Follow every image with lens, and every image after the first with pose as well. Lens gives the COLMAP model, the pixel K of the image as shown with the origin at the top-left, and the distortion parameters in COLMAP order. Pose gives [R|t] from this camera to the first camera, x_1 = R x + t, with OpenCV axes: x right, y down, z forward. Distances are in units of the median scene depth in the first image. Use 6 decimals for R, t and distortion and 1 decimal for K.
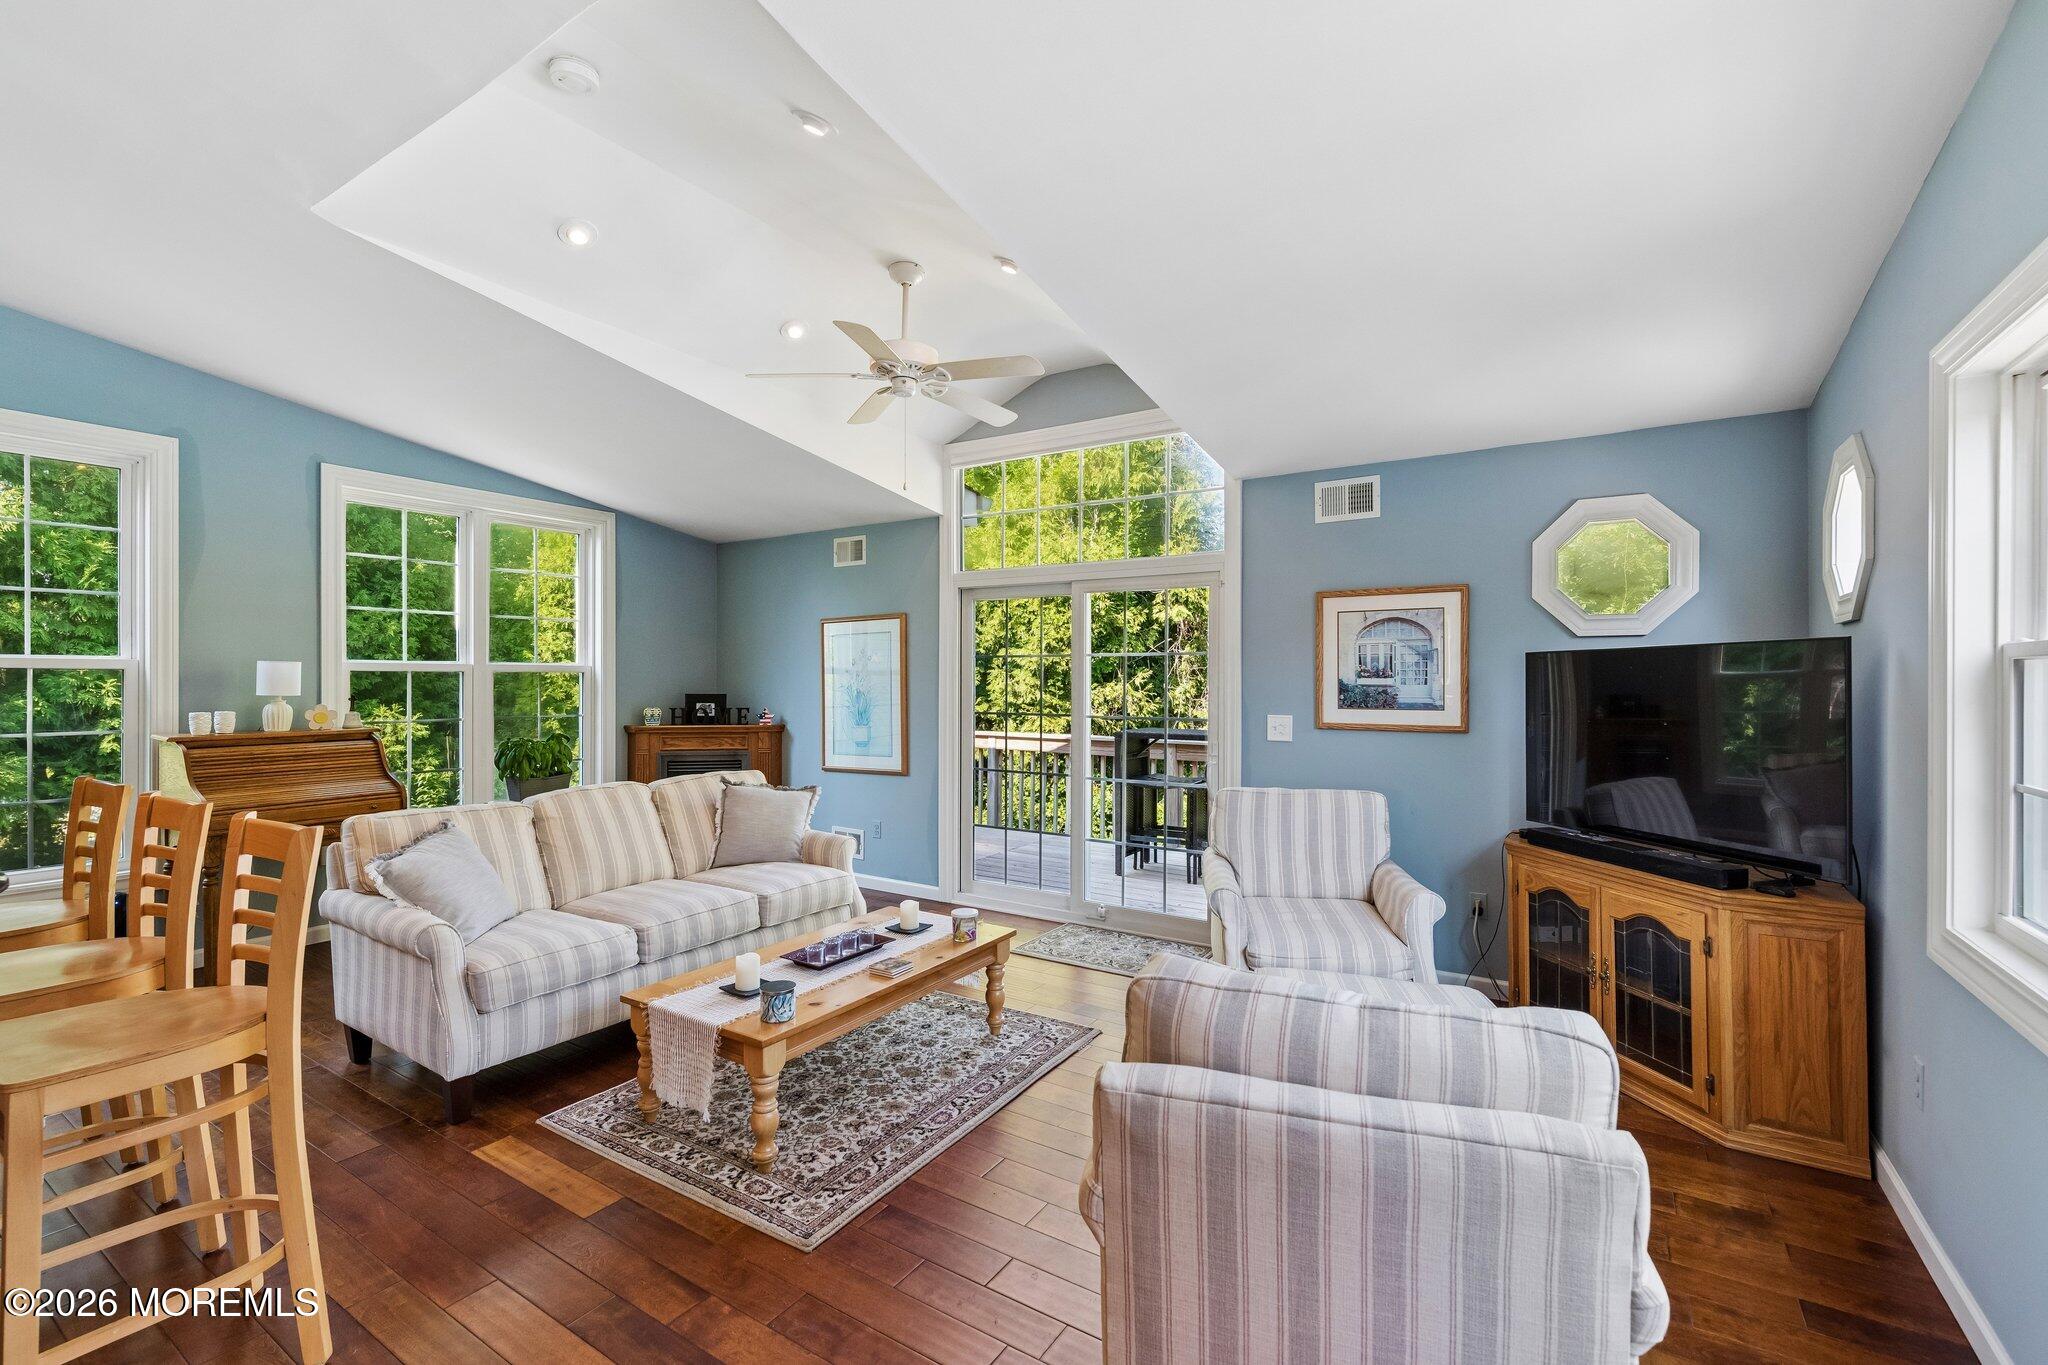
lens RADIAL K [[867.9, 0, 1037.5], [0, 867.9, 675.5], [0, 0, 1]] dist [-0.001110, -0.000083]
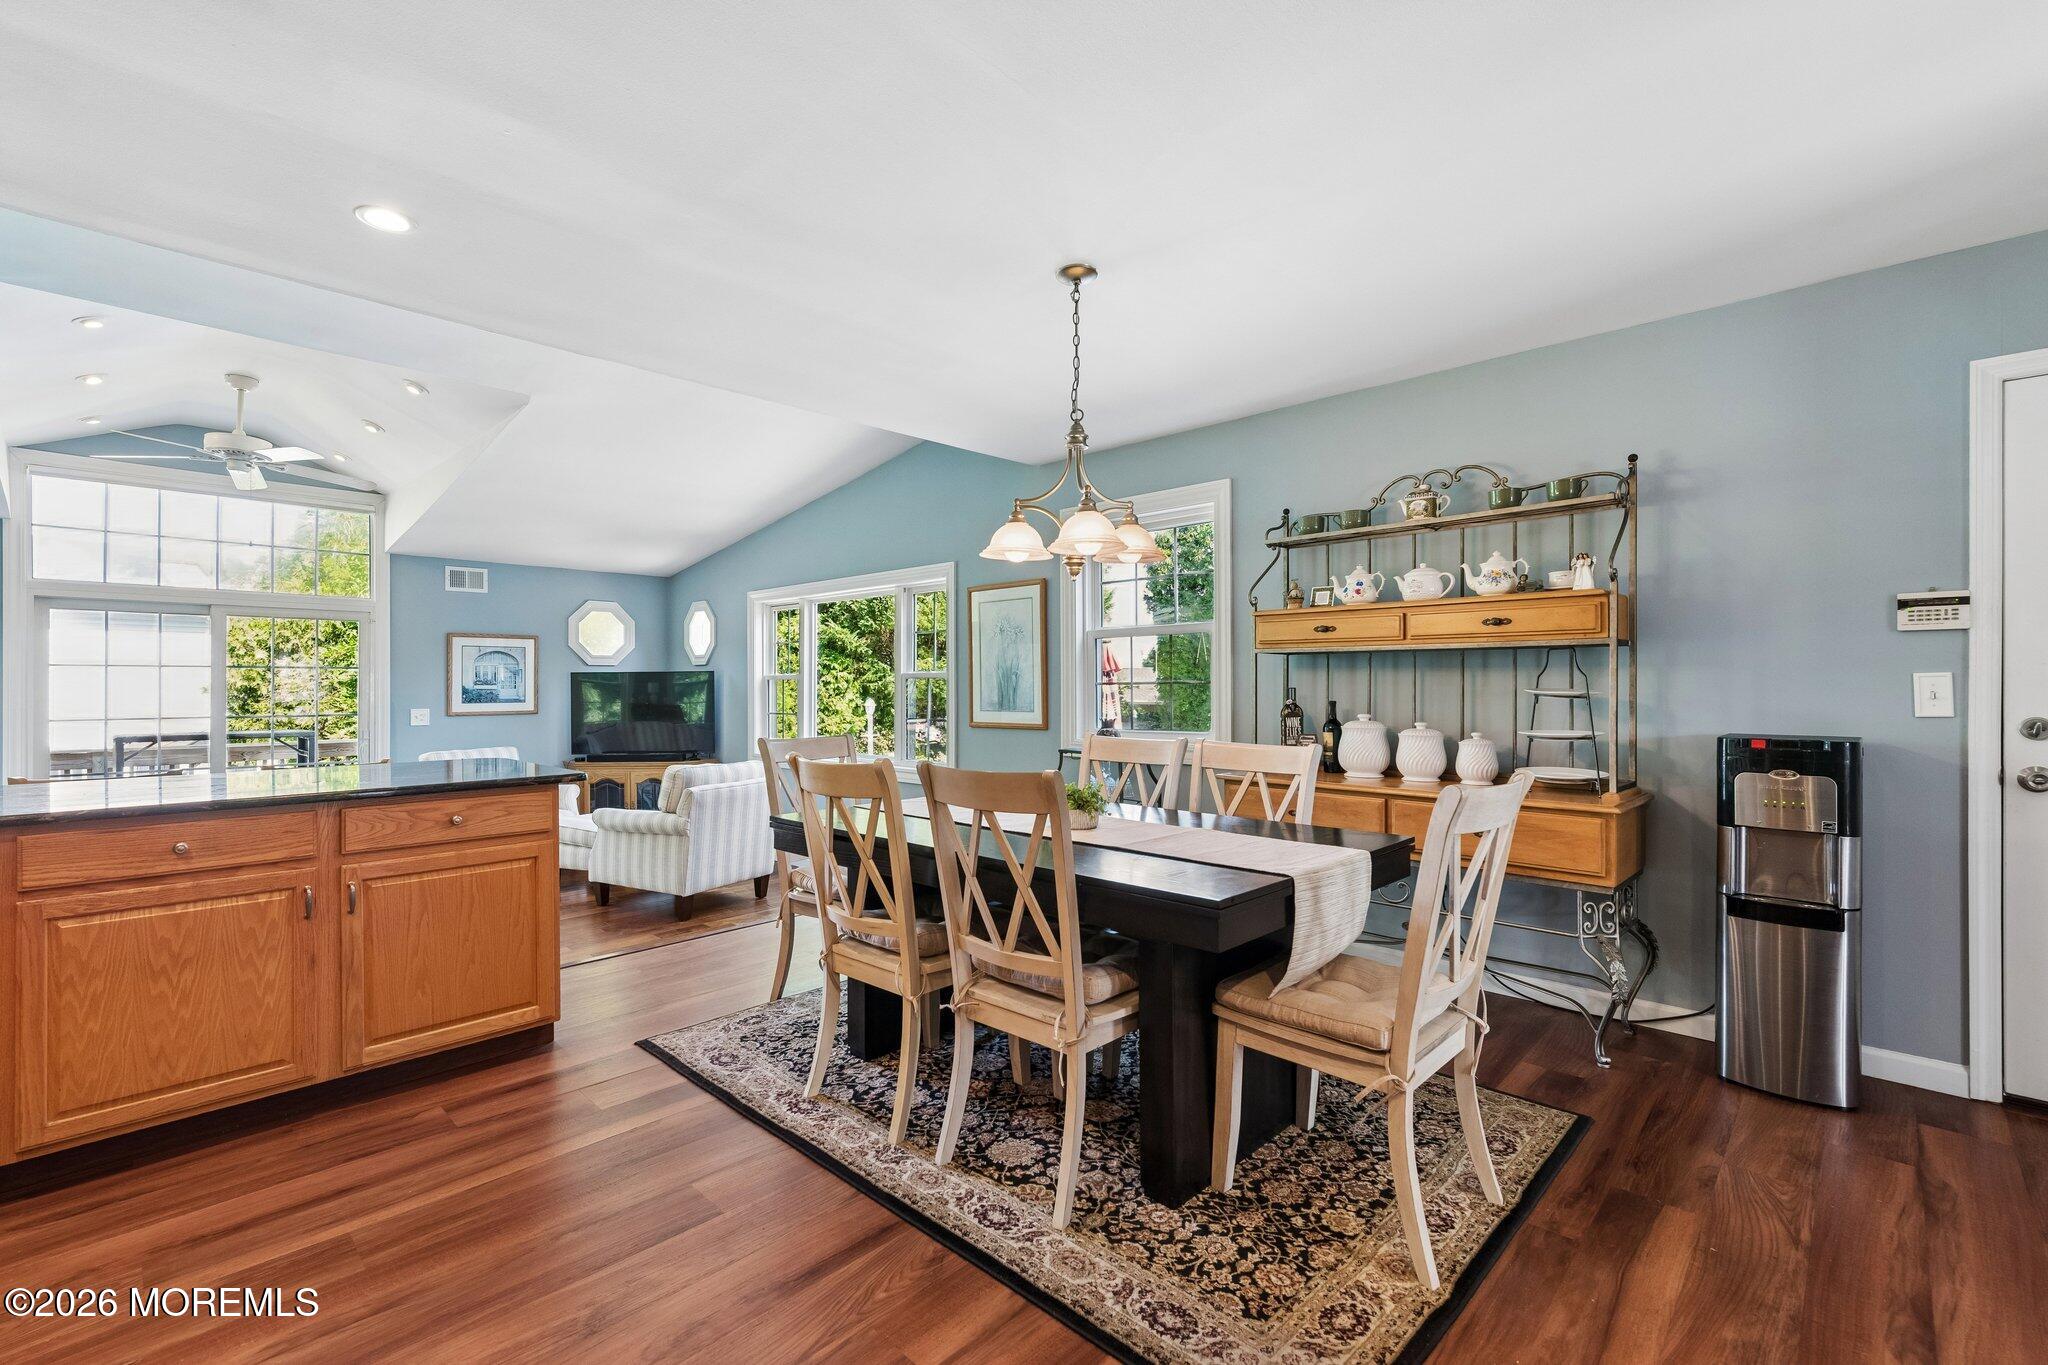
lens RADIAL K [[891.8, 0, 1021.7], [0, 891.8, 683.2], [0, 0, 1]] dist [-0.001998, -0.000245]
pose [[0.215047, 0.000310, 0.976604, -1.129518], [0.000685, 1.000000, -0.000469, 0.000626], [-0.976604, 0.000770, 0.215046, -0.434463]]
